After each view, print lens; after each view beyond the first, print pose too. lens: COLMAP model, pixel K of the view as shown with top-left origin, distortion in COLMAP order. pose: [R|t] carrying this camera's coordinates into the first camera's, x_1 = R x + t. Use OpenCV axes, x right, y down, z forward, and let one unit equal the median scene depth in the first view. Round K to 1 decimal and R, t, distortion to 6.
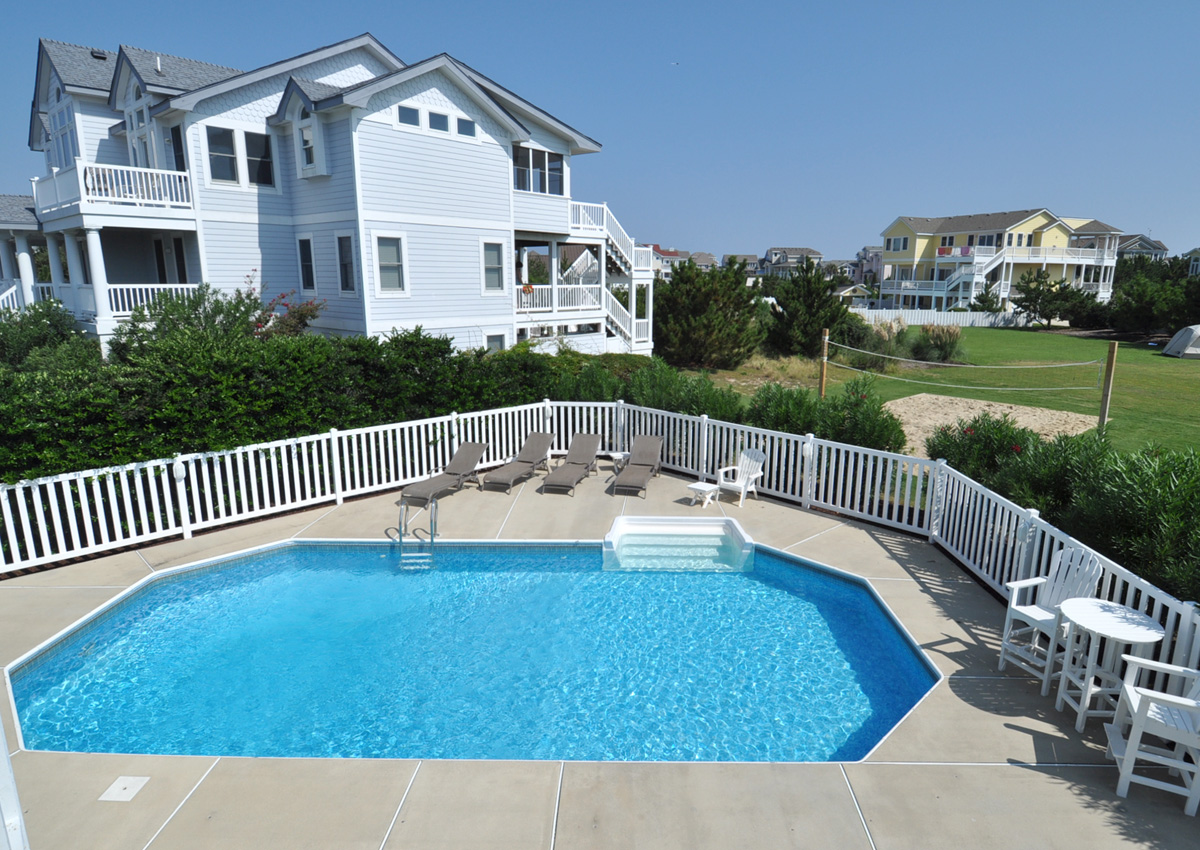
lens RADIAL K [[681.5, 0, 600.1], [0, 681.5, 427.6], [0, 0, 1]] dist [0.005592, -0.017448]
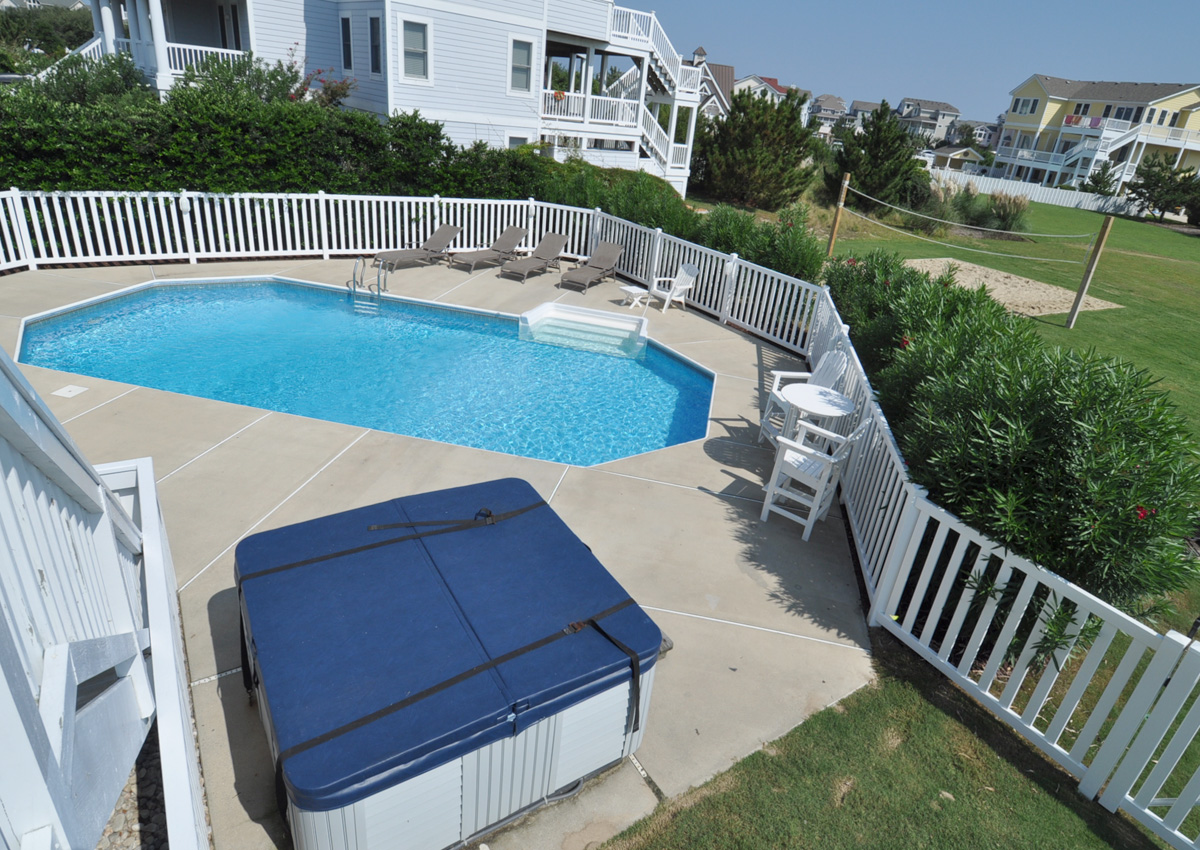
lens RADIAL K [[681.5, 0, 635.7], [0, 681.5, 425.9], [0, 0, 1]] dist [0.005592, -0.017448]
pose [[0.981438, 0.163876, -0.099622, 0.254581], [-0.138943, 0.965636, 0.219641, 0.047585], [0.132192, -0.201722, 0.970481, -0.105298]]
